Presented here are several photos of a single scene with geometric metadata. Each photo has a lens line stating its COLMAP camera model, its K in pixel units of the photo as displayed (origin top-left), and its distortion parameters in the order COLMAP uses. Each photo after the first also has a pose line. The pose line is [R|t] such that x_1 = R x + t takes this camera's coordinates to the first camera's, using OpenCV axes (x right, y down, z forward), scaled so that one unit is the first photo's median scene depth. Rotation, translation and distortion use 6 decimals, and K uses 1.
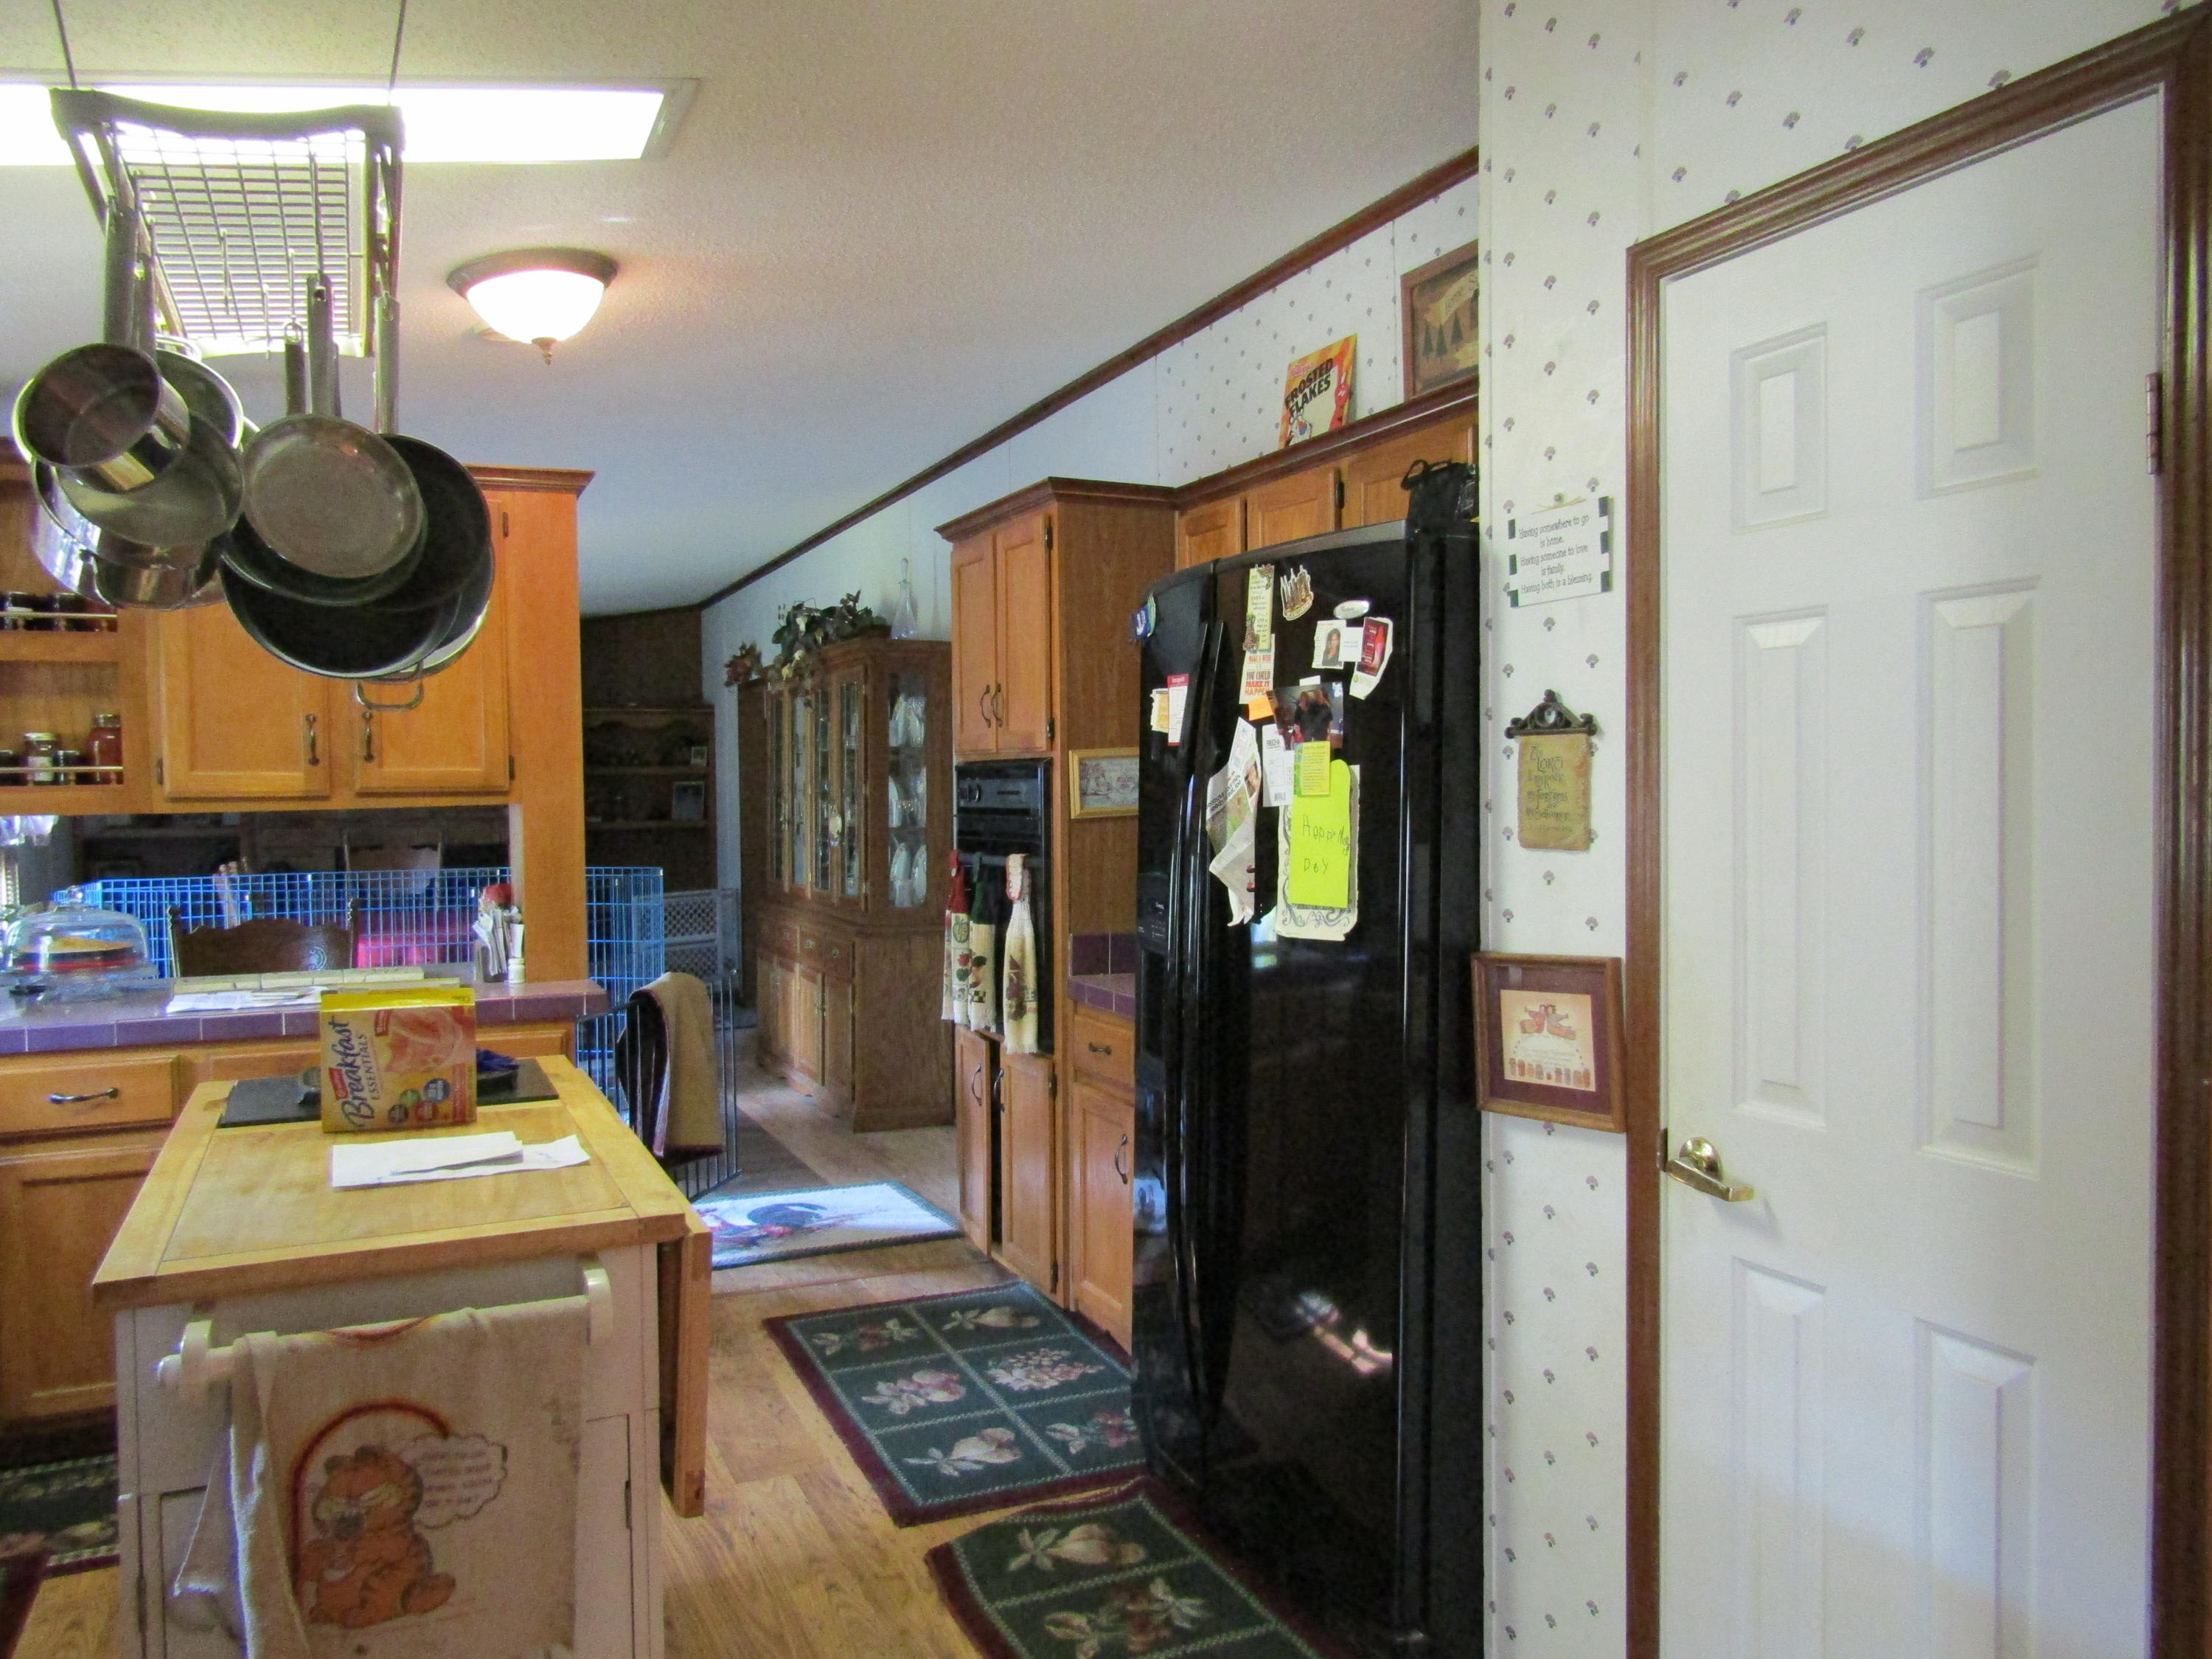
lens RADIAL K [[1579.1, 0, 1106.6], [0, 1579.1, 821.8], [0, 0, 1]] dist [-0.011760, 0.006509]
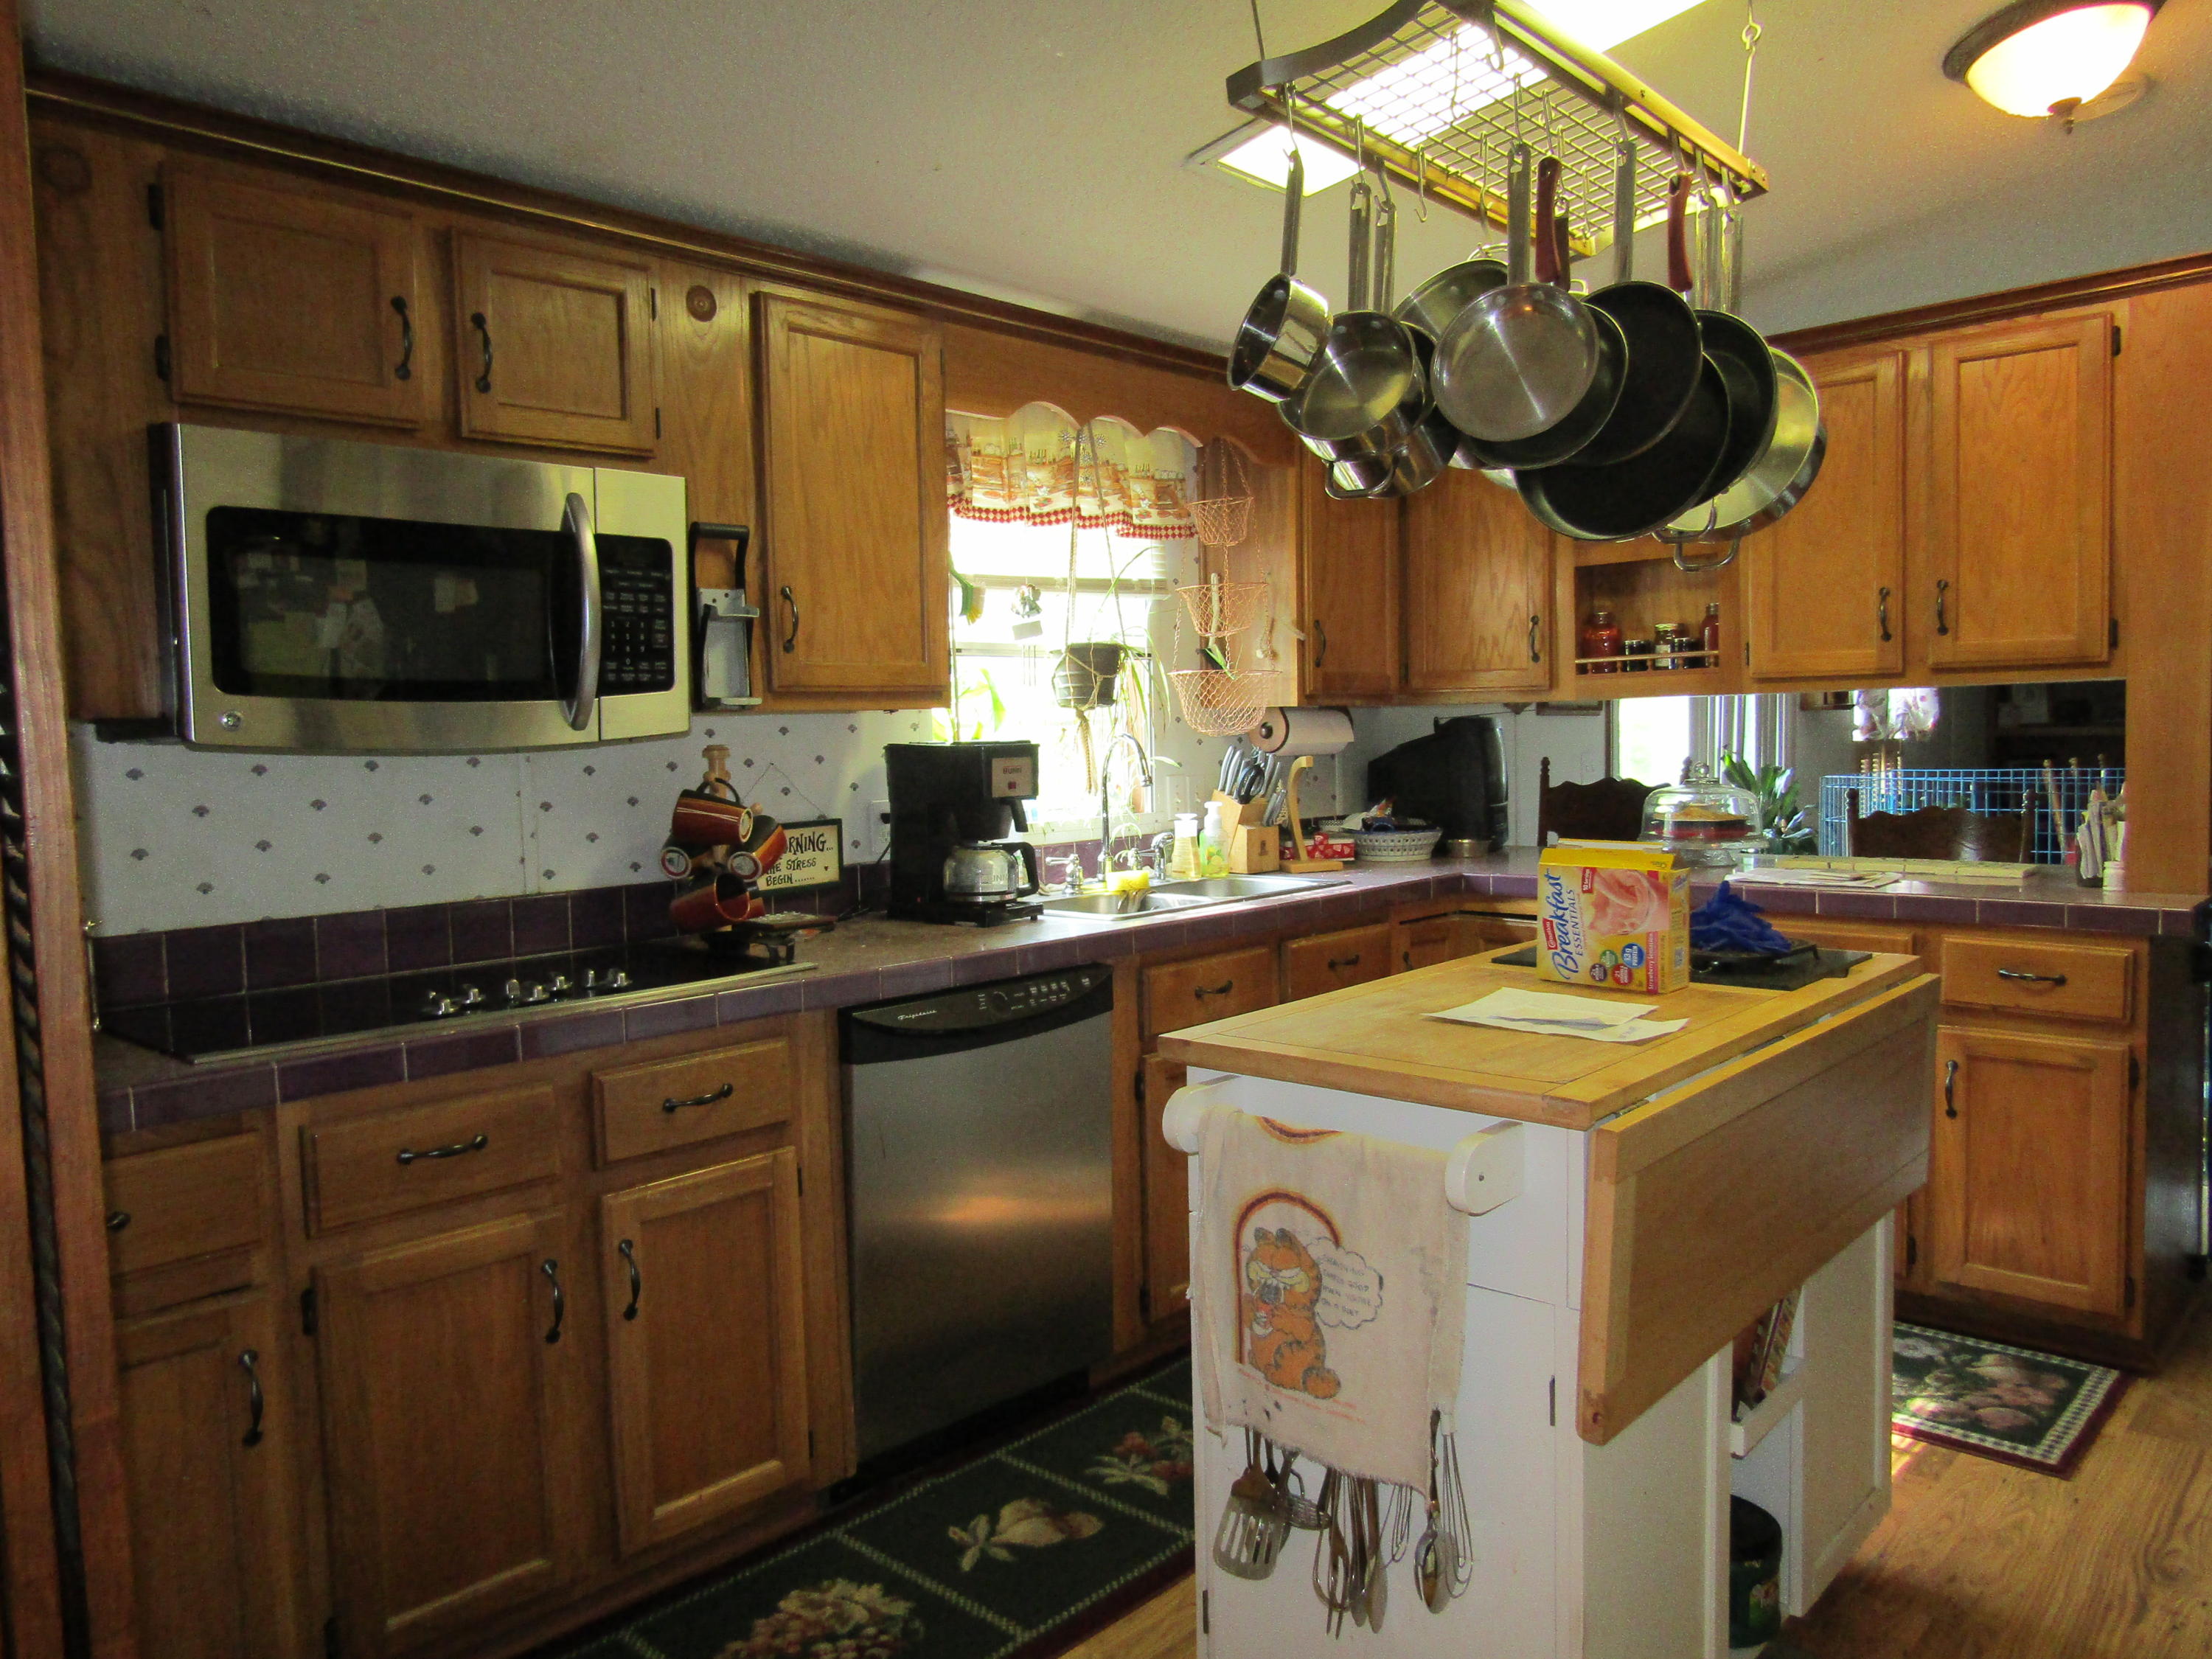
lens RADIAL K [[1579.1, 0, 1115.8], [0, 1579.1, 827.4], [0, 0, 1]] dist [-0.011760, 0.006509]
pose [[0.374996, 0.058829, -0.925158, 0.237932], [-0.002774, 0.998051, 0.062340, 0.020921], [0.927022, -0.020811, 0.374429, 0.227523]]
